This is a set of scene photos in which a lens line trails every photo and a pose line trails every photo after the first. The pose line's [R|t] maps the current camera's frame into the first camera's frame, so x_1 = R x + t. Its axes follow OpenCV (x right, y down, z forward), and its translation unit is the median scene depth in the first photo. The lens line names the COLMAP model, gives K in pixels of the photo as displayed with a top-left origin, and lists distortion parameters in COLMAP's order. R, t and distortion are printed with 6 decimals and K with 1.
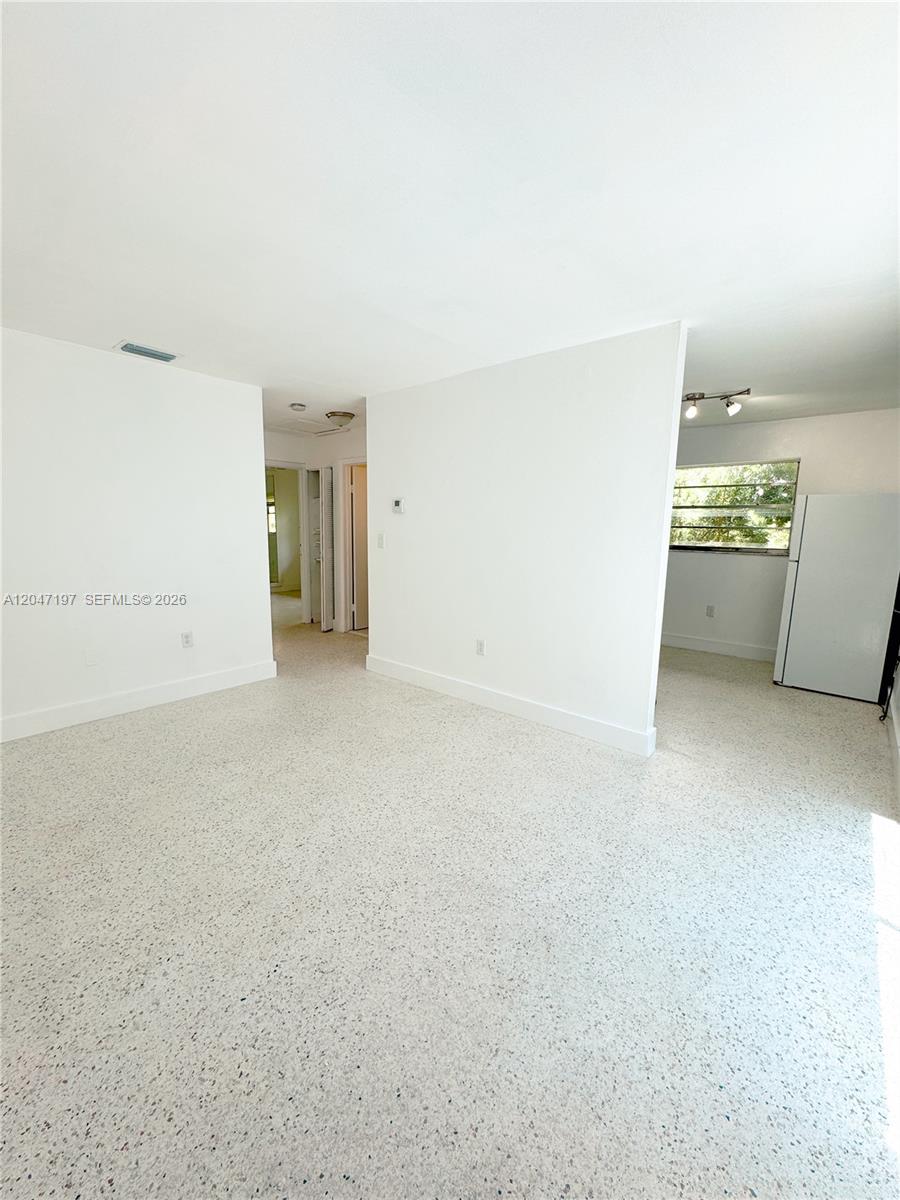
lens RADIAL K [[481.0, 0, 450.0], [0, 481.0, 600.0], [0, 0, 1]] dist [-0.007354, 0.000711]
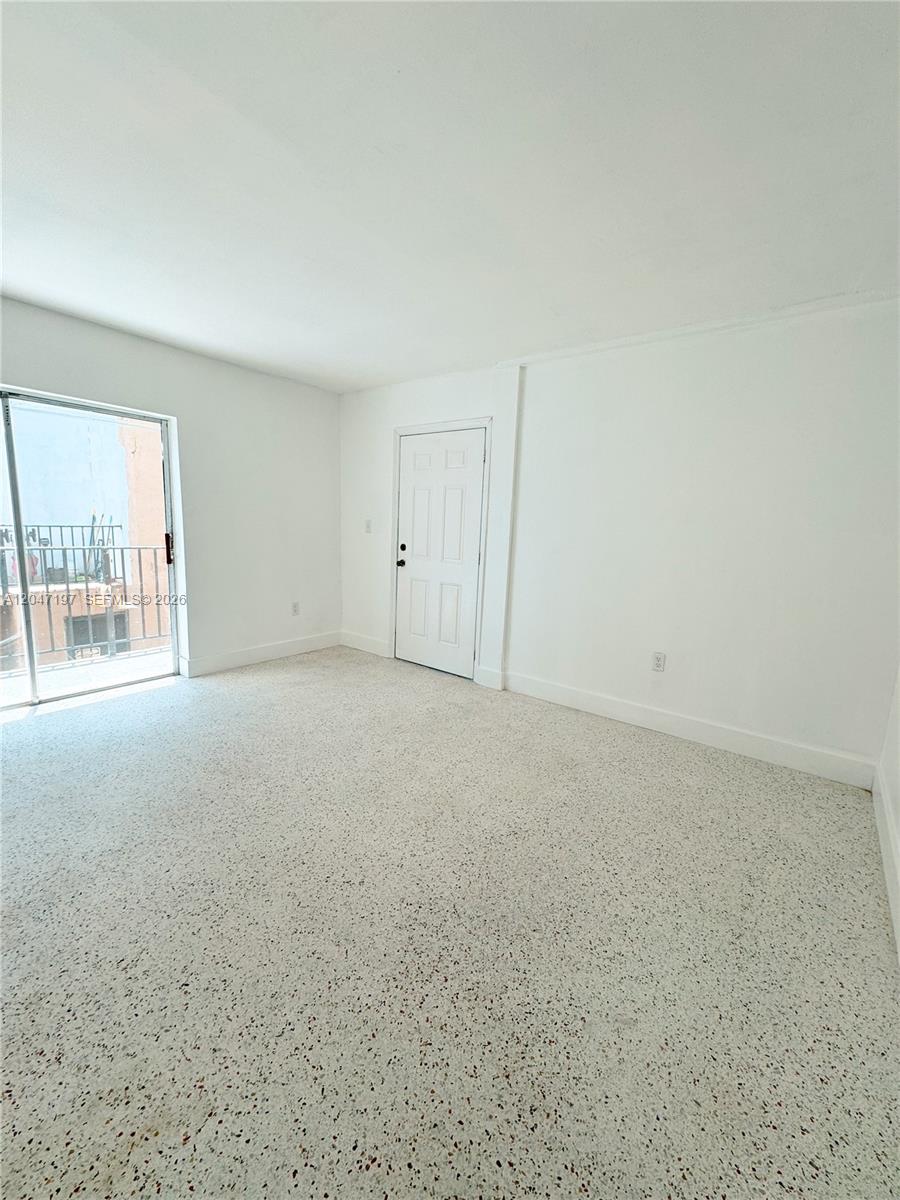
lens RADIAL K [[481.0, 0, 450.0], [0, 481.0, 600.0], [0, 0, 1]] dist [-0.007354, 0.000711]
pose [[-0.997393, -0.052174, -0.049860, -0.350673], [-0.065014, 0.949497, 0.306966, -0.252542], [0.031326, 0.309408, -0.950413, 1.781207]]
